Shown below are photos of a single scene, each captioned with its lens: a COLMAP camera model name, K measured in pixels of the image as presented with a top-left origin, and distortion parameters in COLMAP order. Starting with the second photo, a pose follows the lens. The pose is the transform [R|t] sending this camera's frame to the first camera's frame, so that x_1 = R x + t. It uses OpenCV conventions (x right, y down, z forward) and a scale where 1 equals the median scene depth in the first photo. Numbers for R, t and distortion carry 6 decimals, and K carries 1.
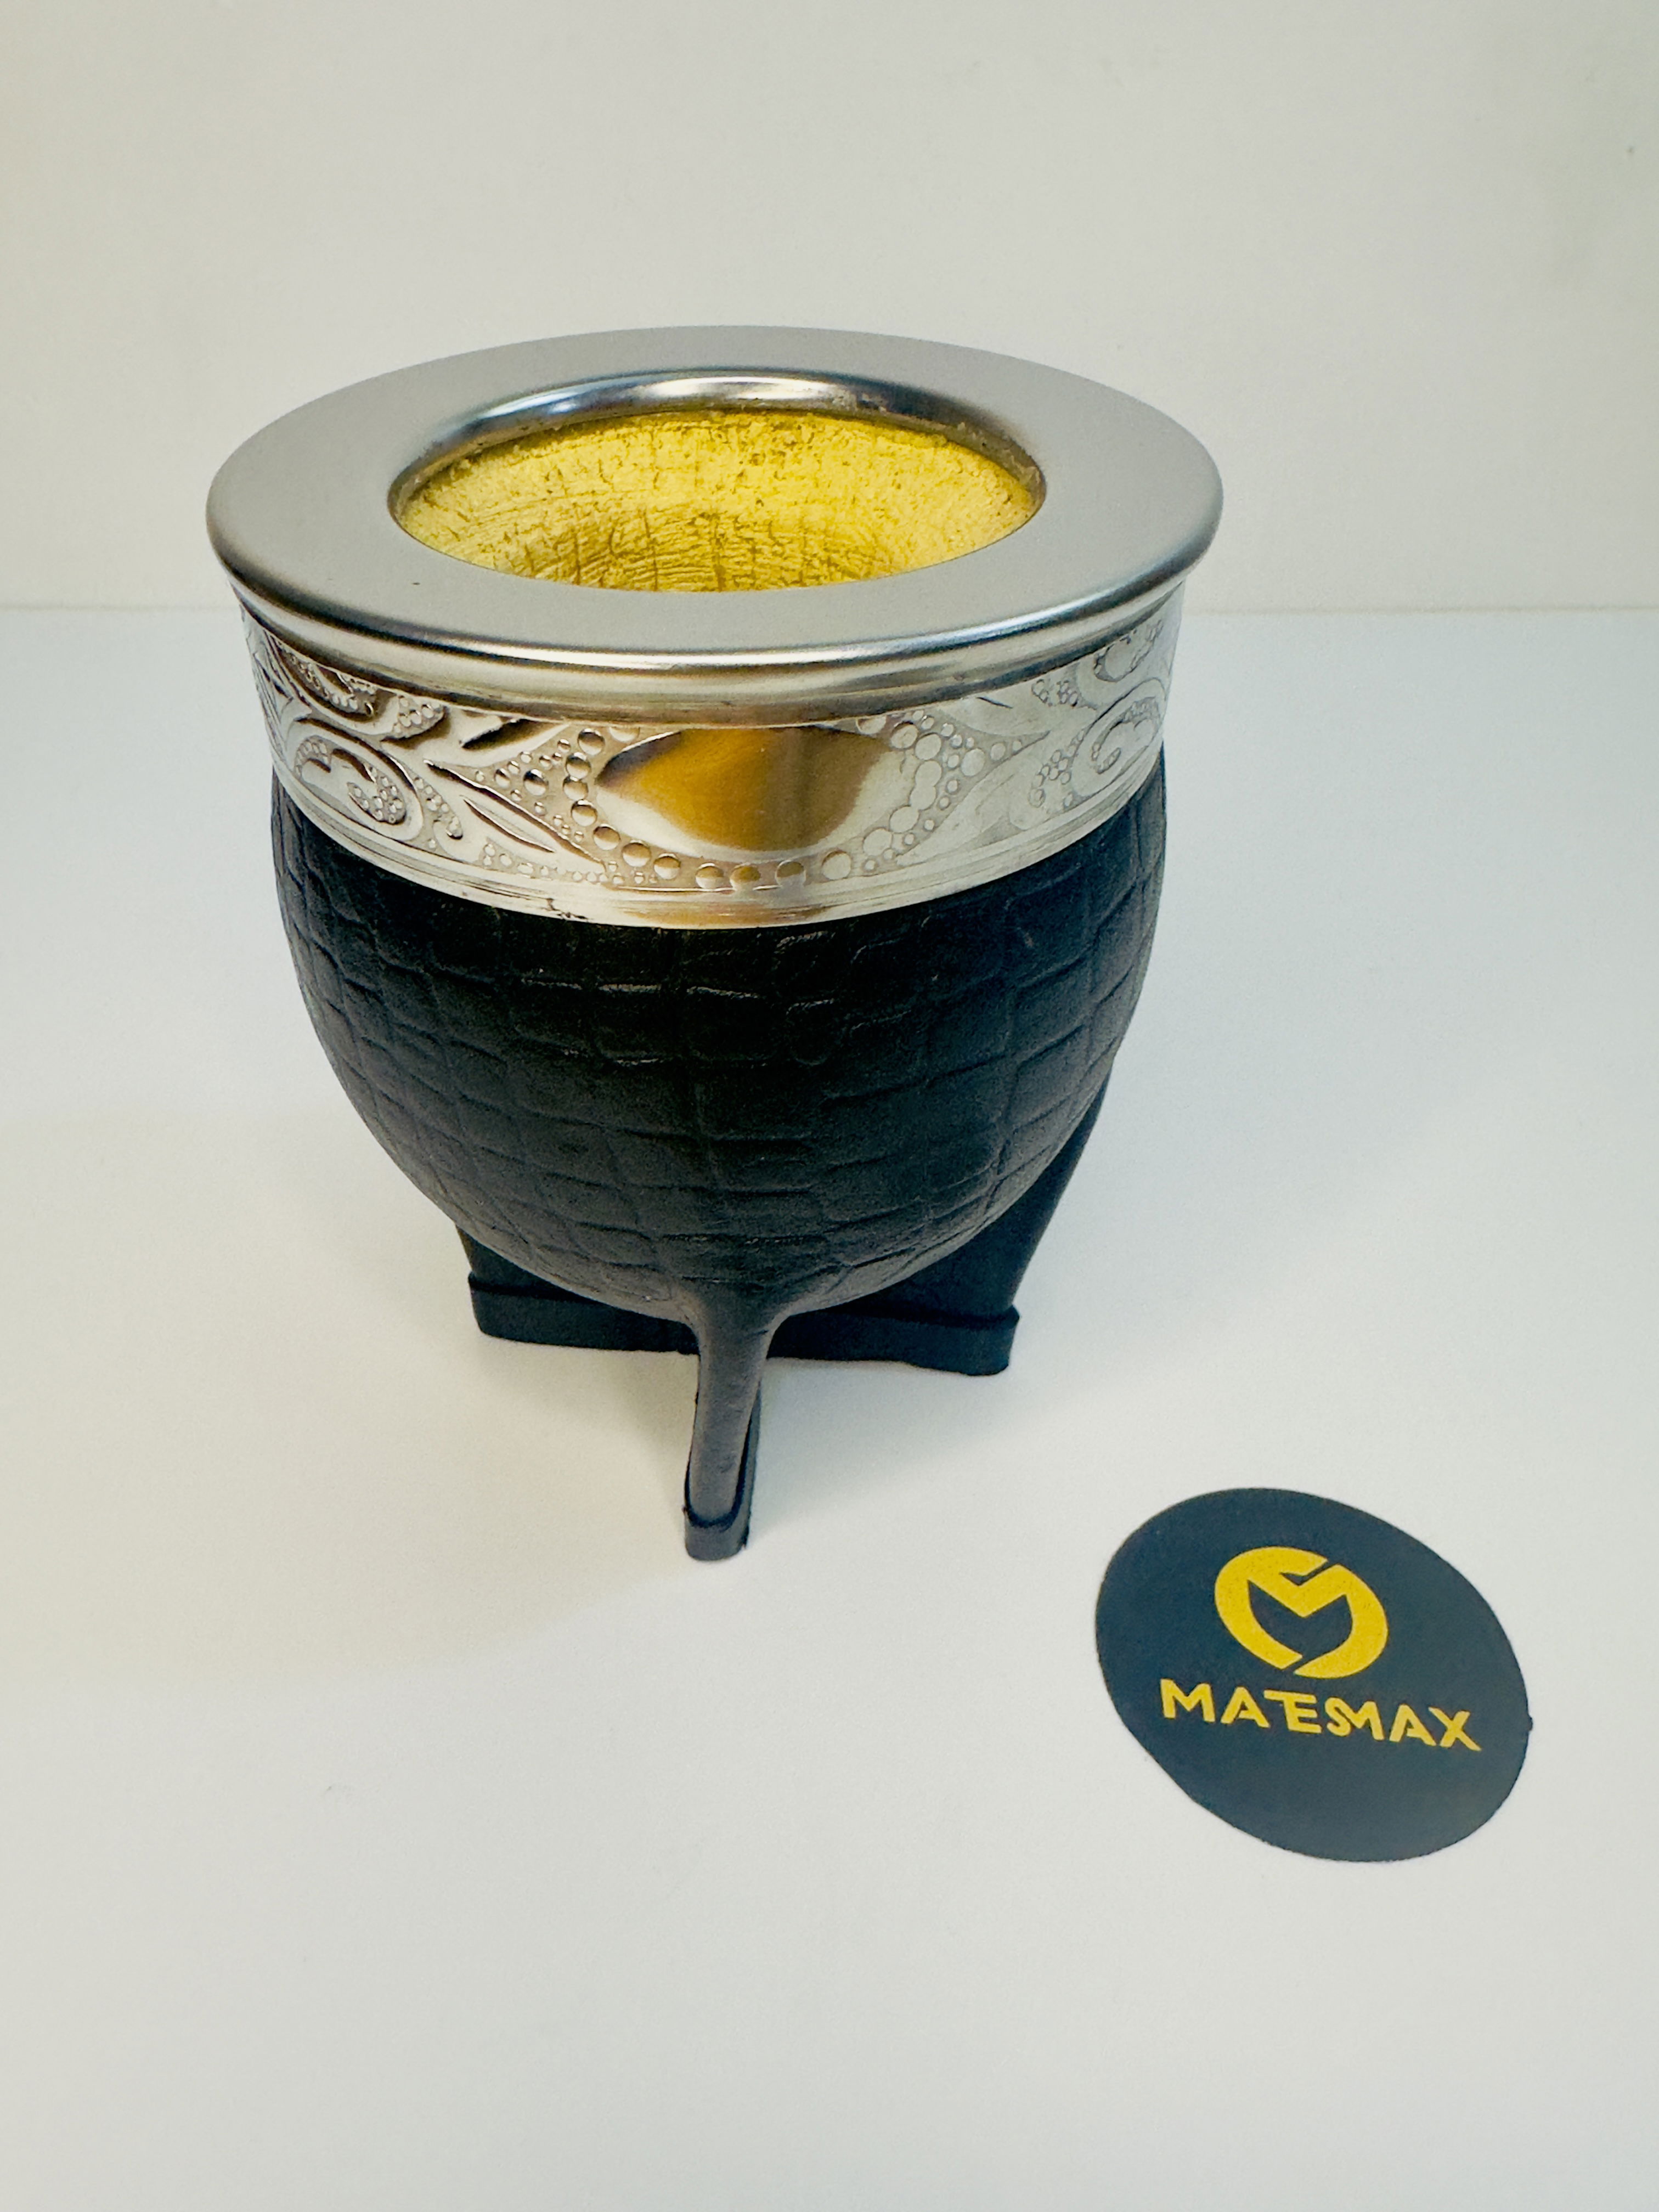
lens RADIAL K [[1584.7, 0, 790.0], [0, 1584.7, 1068.5], [0, 0, 1]] dist [-0.019895, 0.008589]
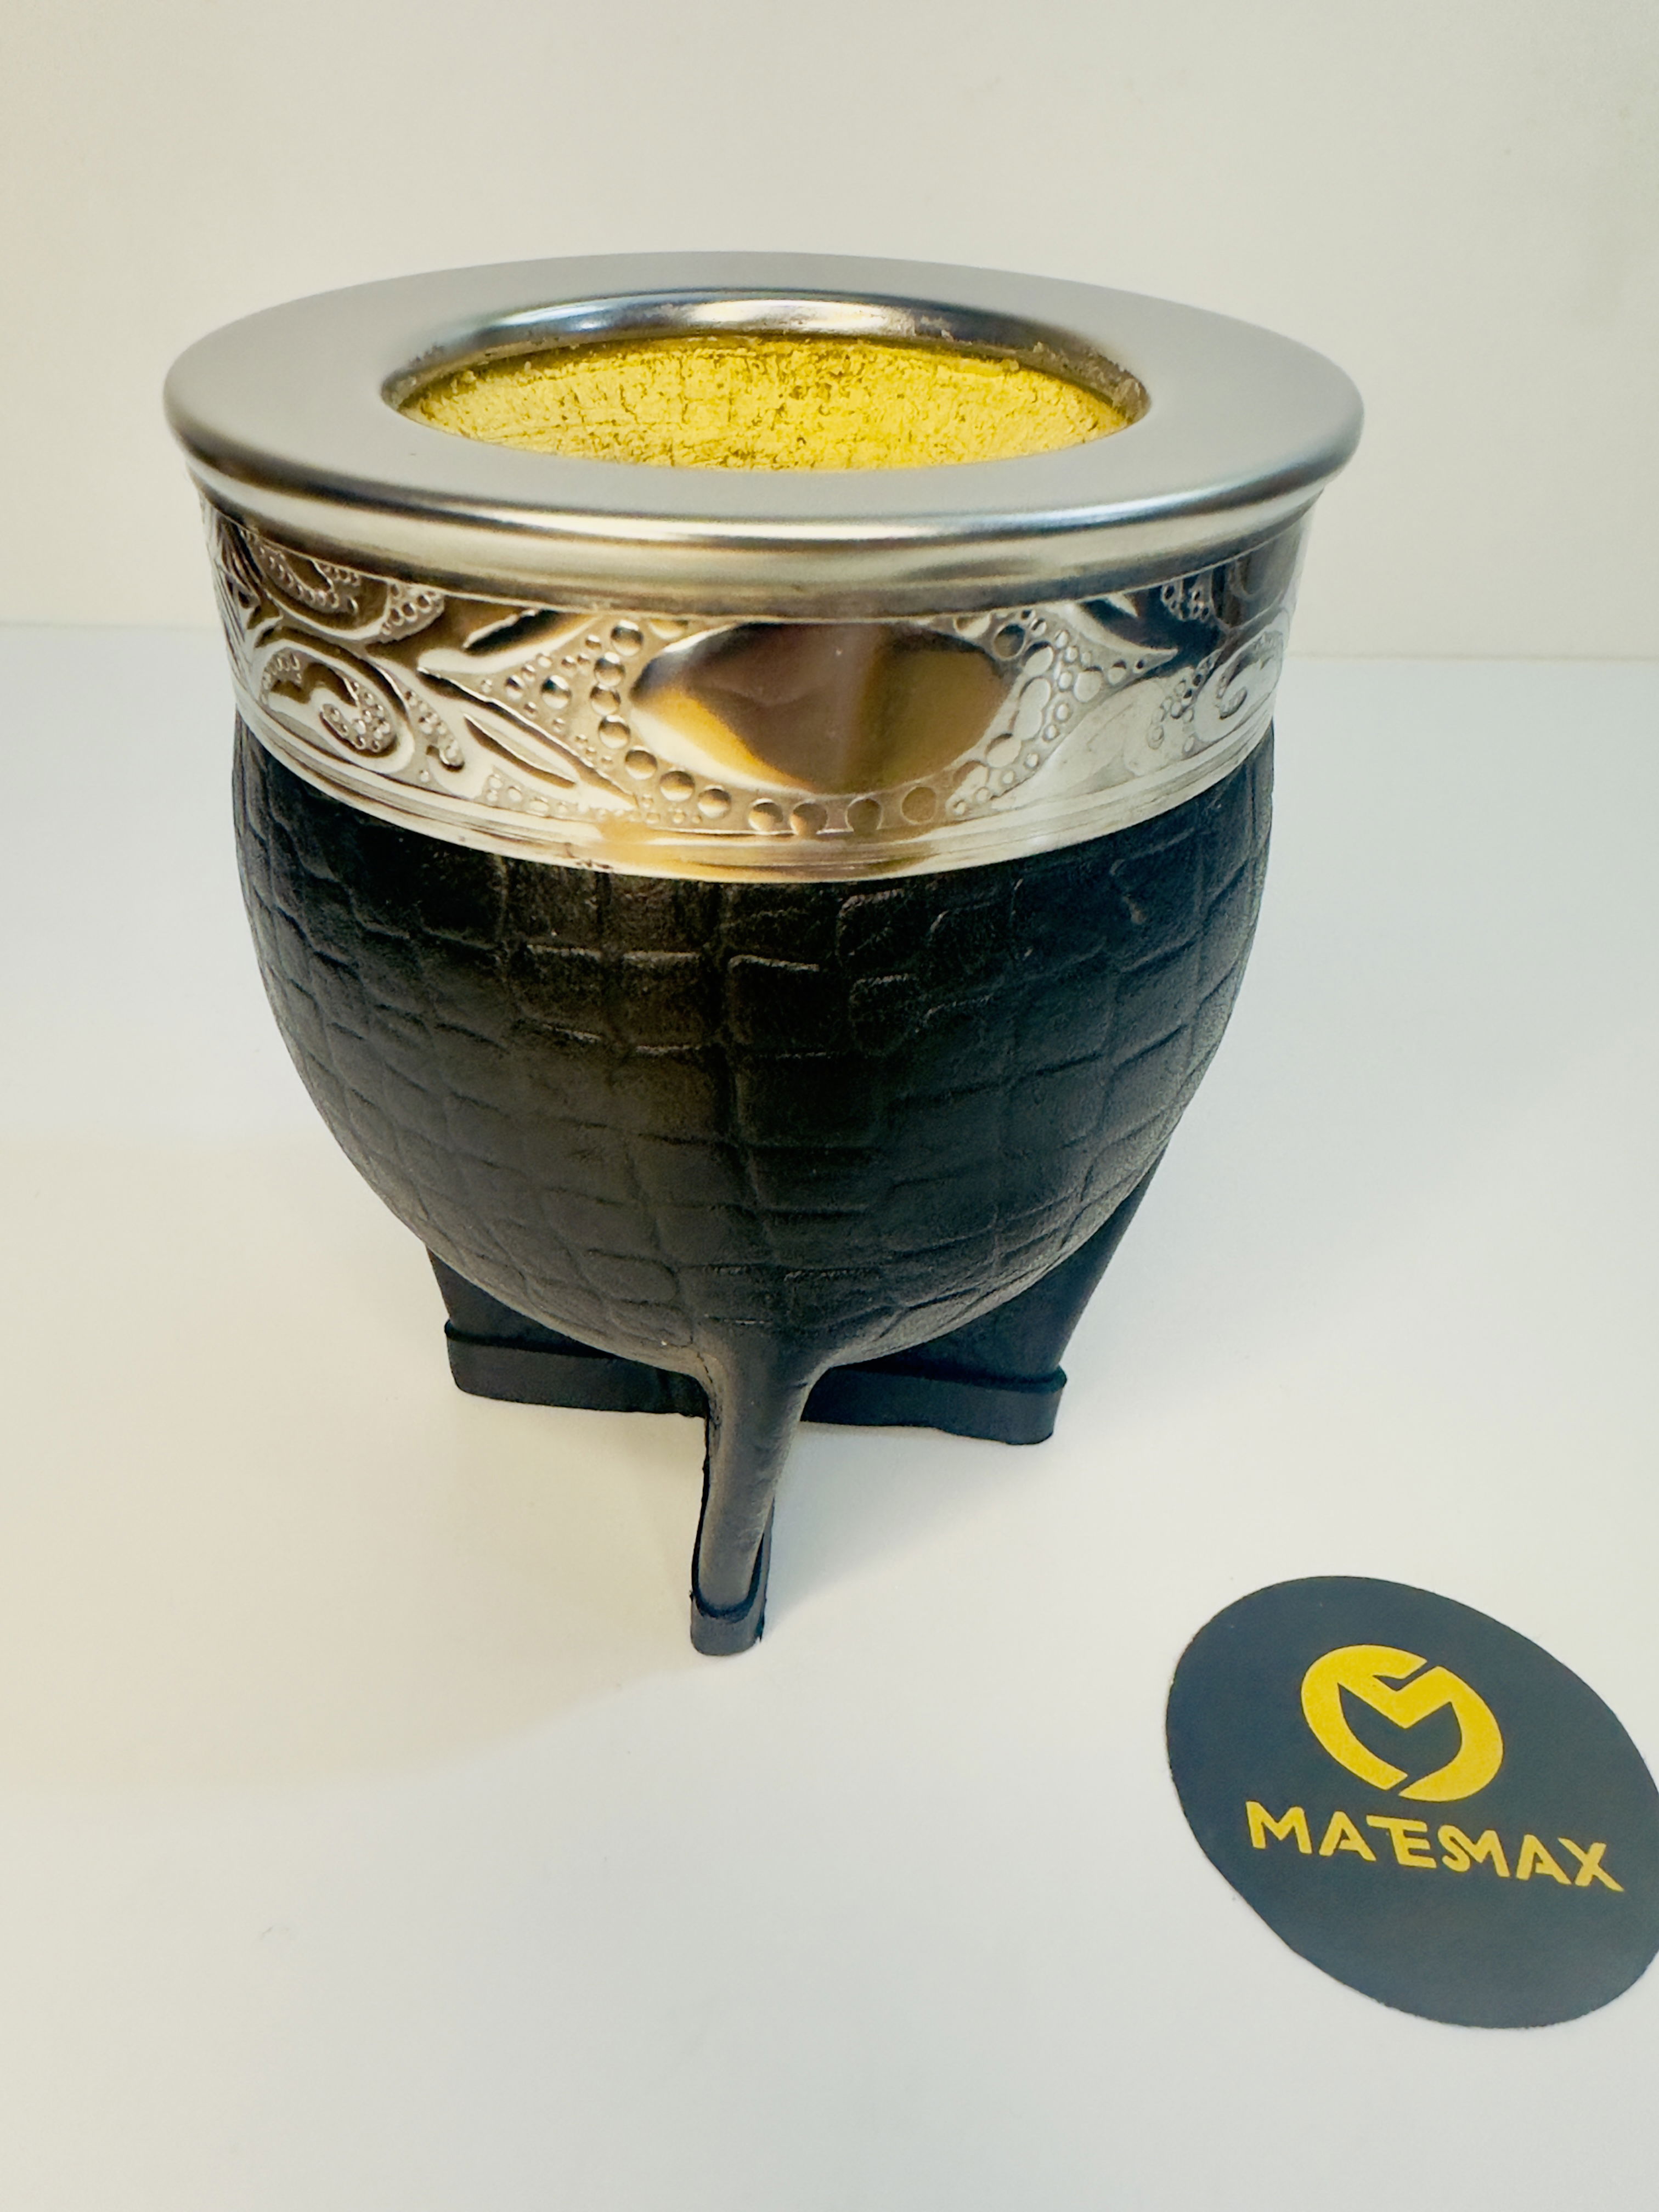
lens RADIAL K [[1584.7, 0, 786.7], [0, 1584.7, 1067.1], [0, 0, 1]] dist [-0.019895, 0.008589]
pose [[0.999757, 0.015167, 0.016013, -0.036171], [-0.014414, 0.998831, -0.046139, 0.032332], [-0.016694, 0.045897, 0.998807, 0.134960]]
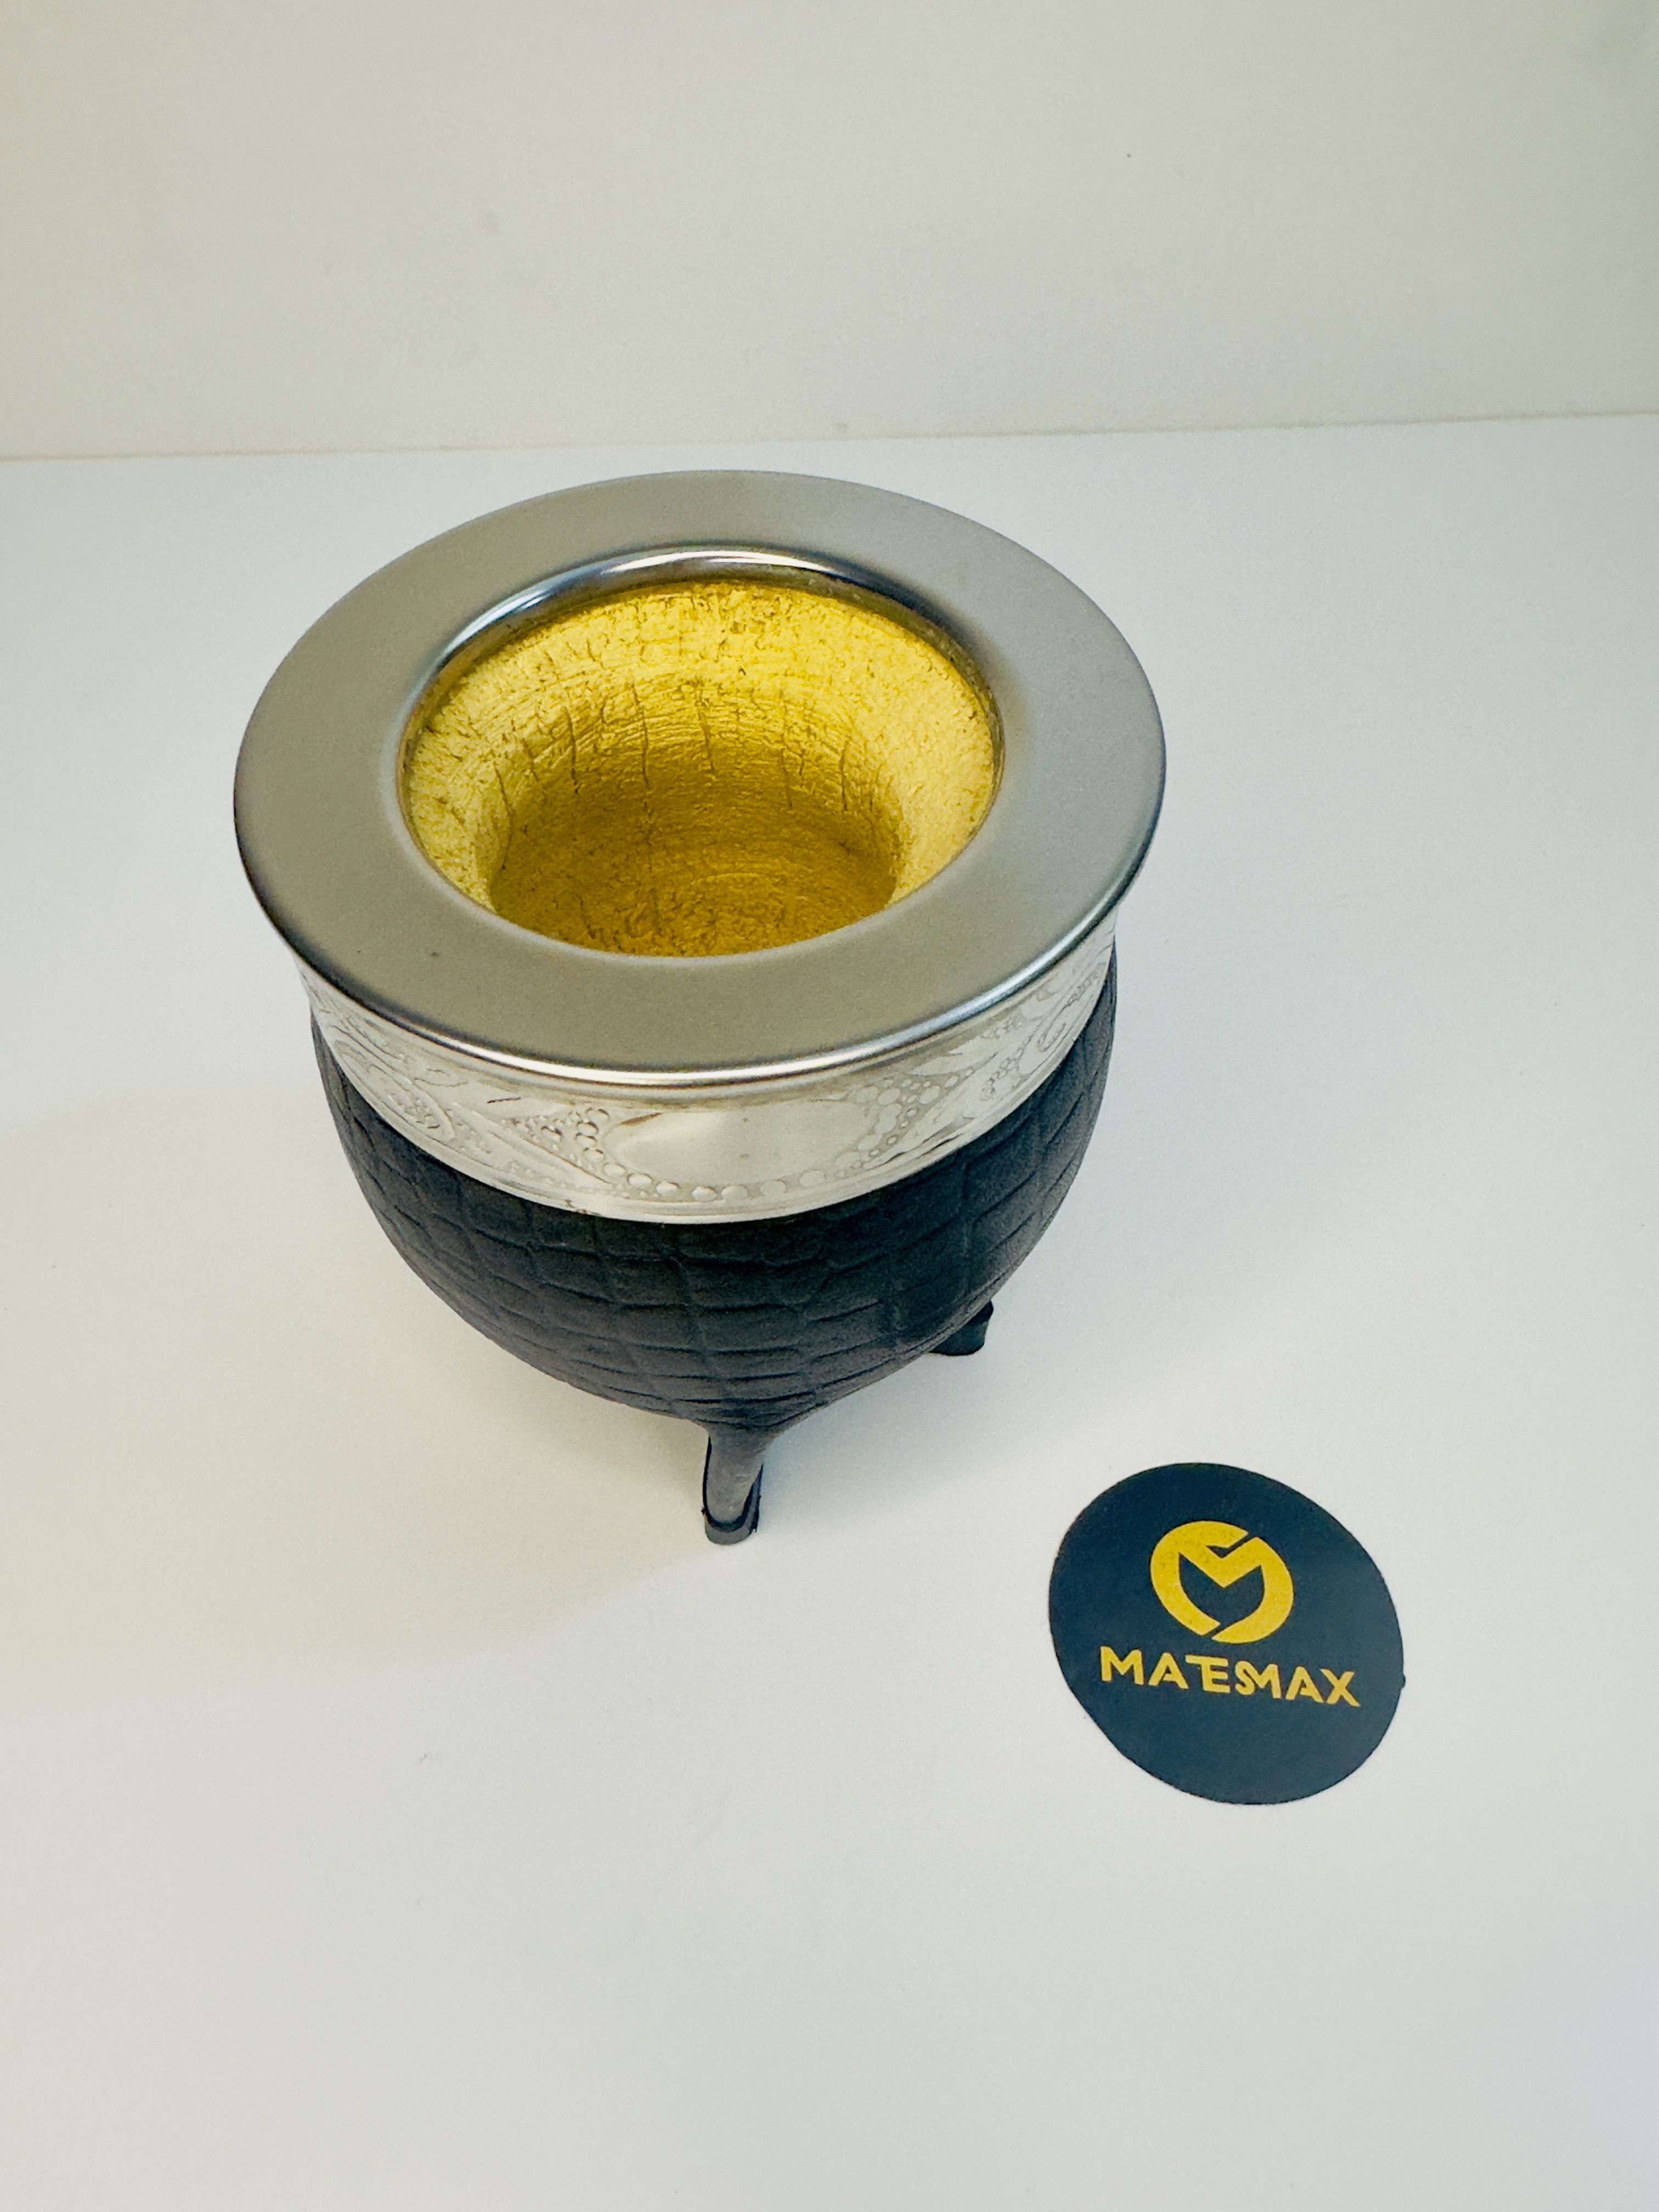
lens RADIAL K [[1584.7, 0, 793.0], [0, 1584.7, 1069.9], [0, 0, 1]] dist [-0.019895, 0.008589]
pose [[0.999763, -0.019547, -0.009567, 0.019803], [0.021197, 0.974211, 0.224643, -0.334764], [0.004930, -0.224793, 0.974394, -0.085413]]
